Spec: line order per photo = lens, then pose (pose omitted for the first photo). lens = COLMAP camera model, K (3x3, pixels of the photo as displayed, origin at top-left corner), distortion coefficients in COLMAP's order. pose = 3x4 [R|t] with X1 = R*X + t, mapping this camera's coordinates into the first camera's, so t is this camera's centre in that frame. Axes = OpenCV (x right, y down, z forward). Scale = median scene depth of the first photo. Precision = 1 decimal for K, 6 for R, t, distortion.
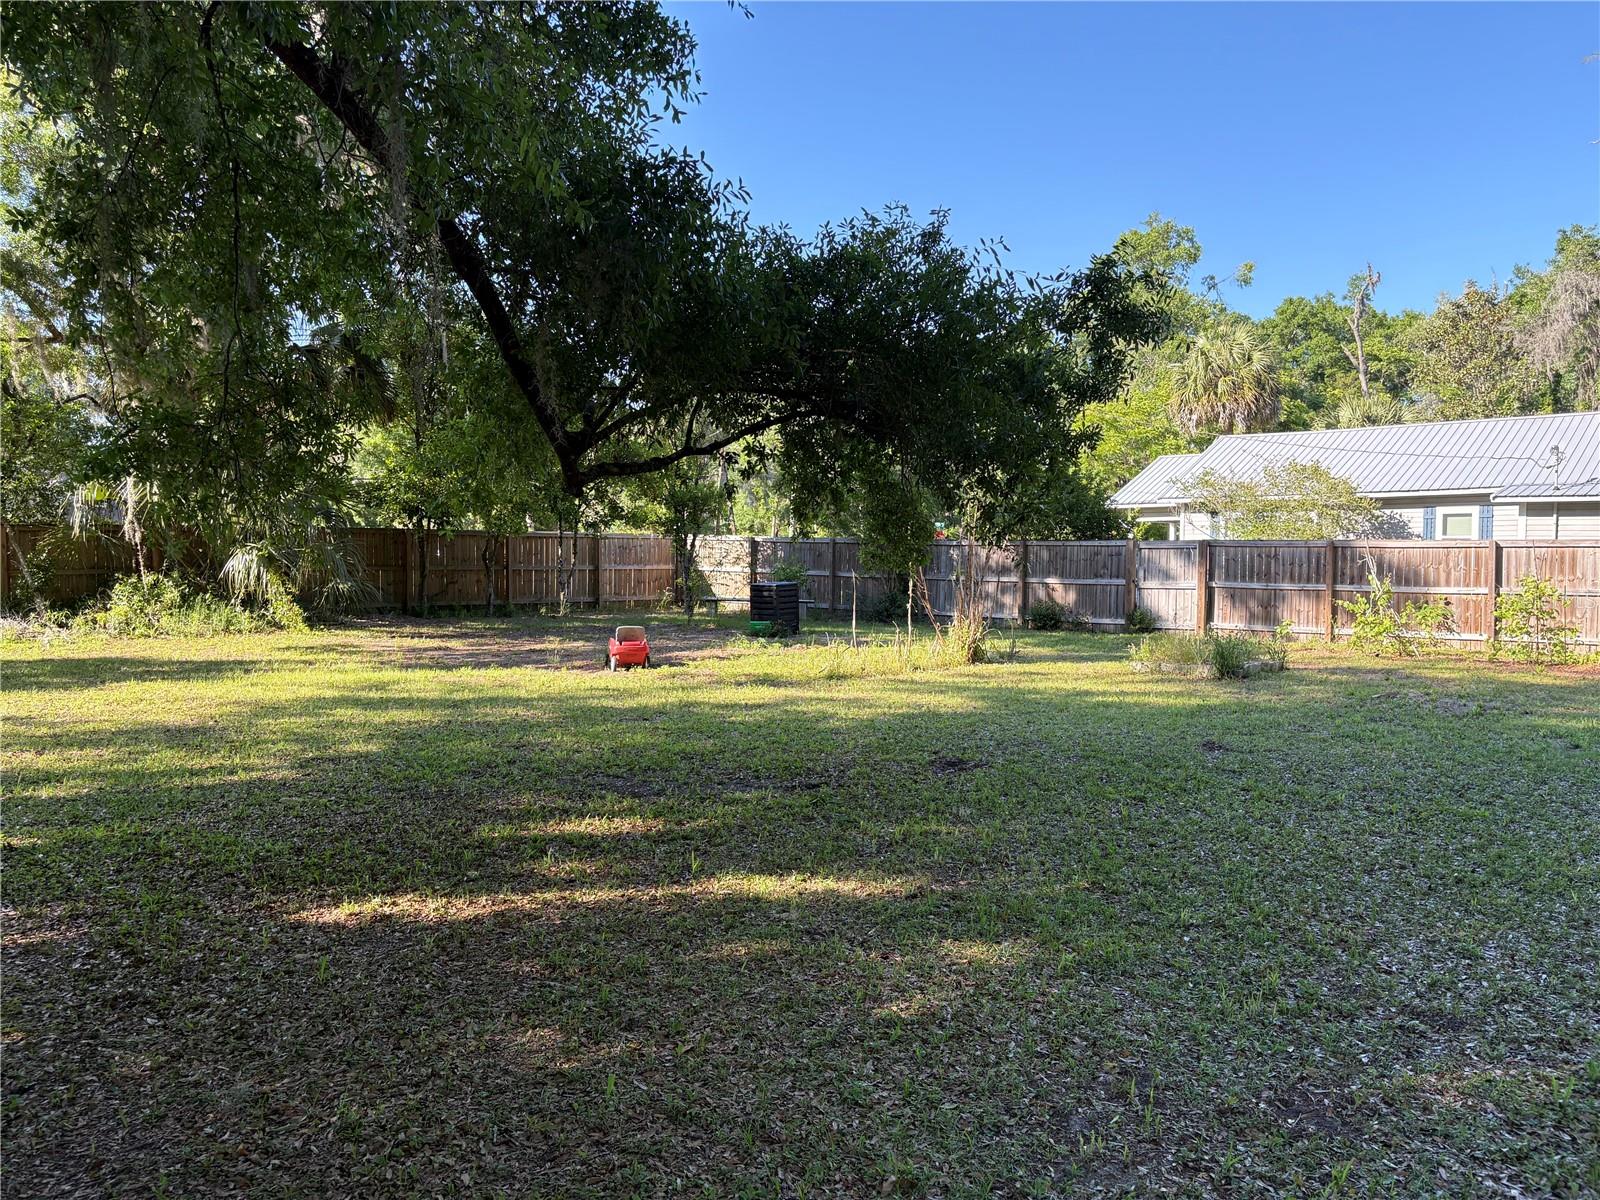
lens RADIAL K [[1173.0, 0, 800.0], [0, 1173.0, 600.0], [0, 0, 1]] dist [-0.003901, 0.030352]
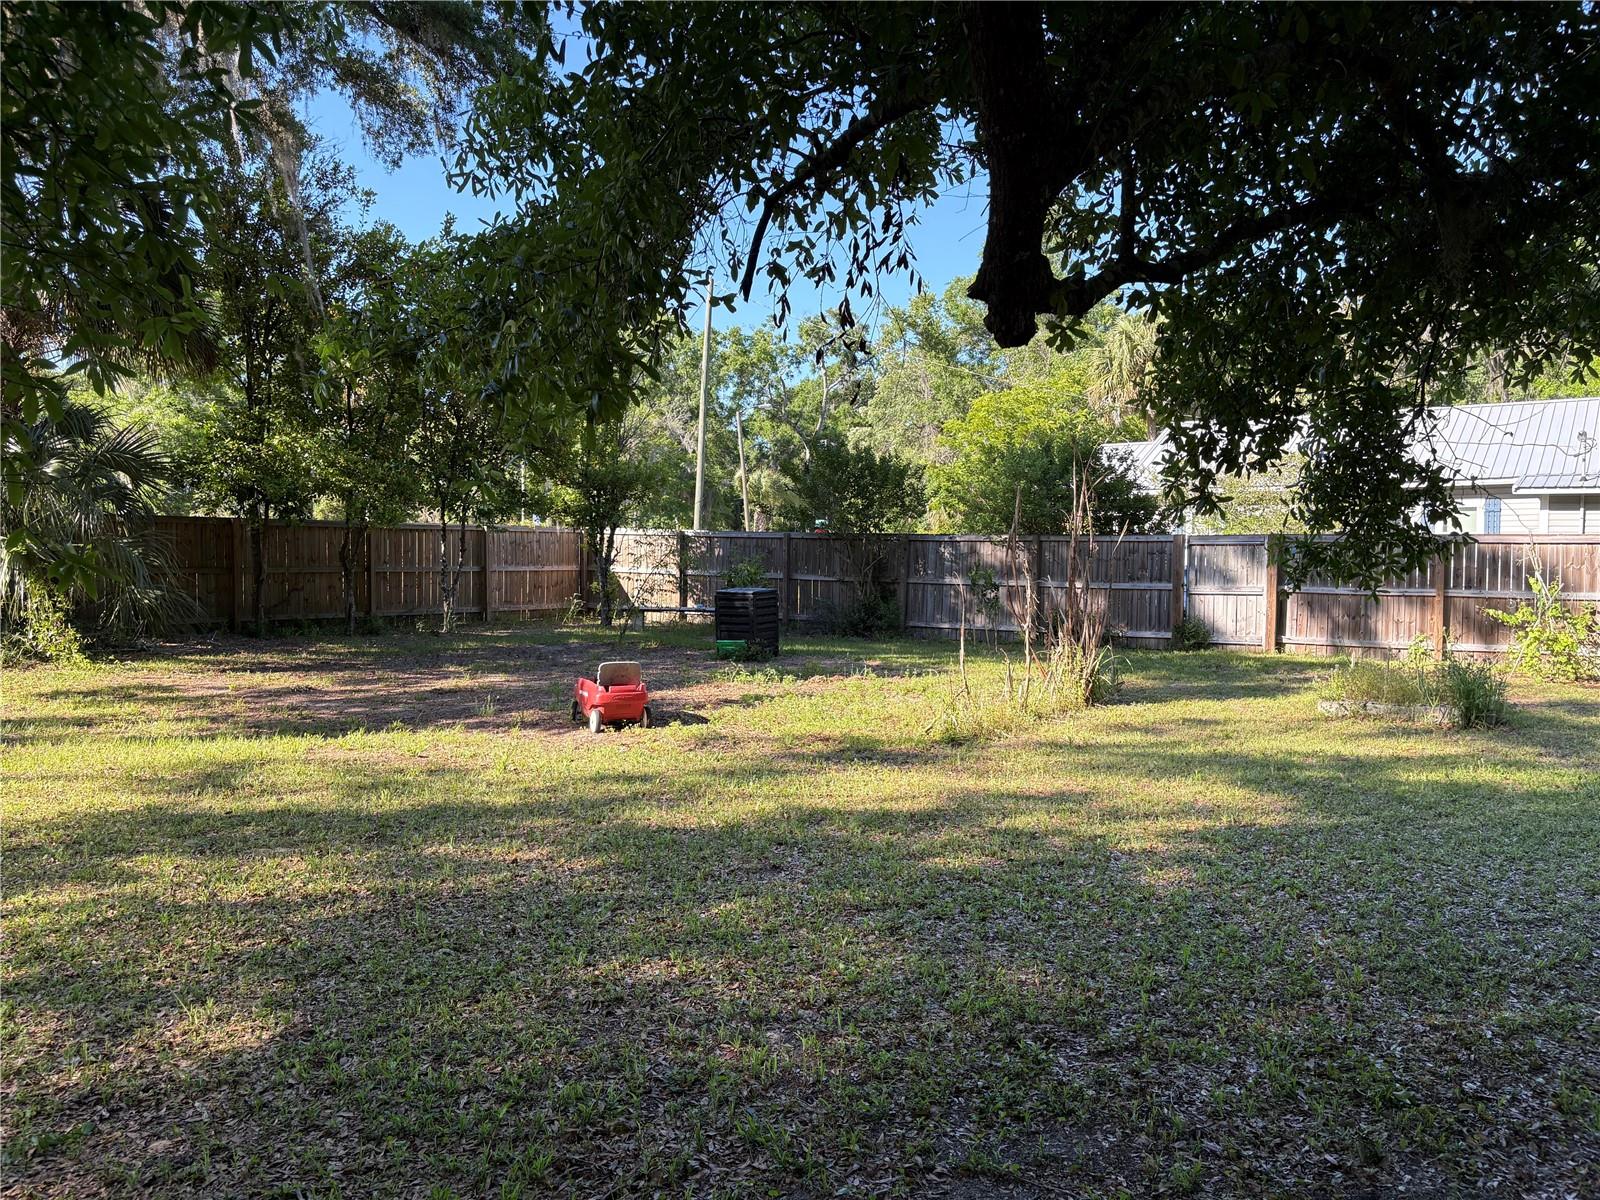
lens RADIAL K [[1173.0, 0, 800.0], [0, 1173.0, 600.0], [0, 0, 1]] dist [-0.003901, 0.030352]
pose [[0.989874, -0.005822, 0.141830, -0.096982], [0.005627, 0.999983, 0.001776, -0.008966], [-0.141838, -0.000960, 0.989889, 0.240086]]
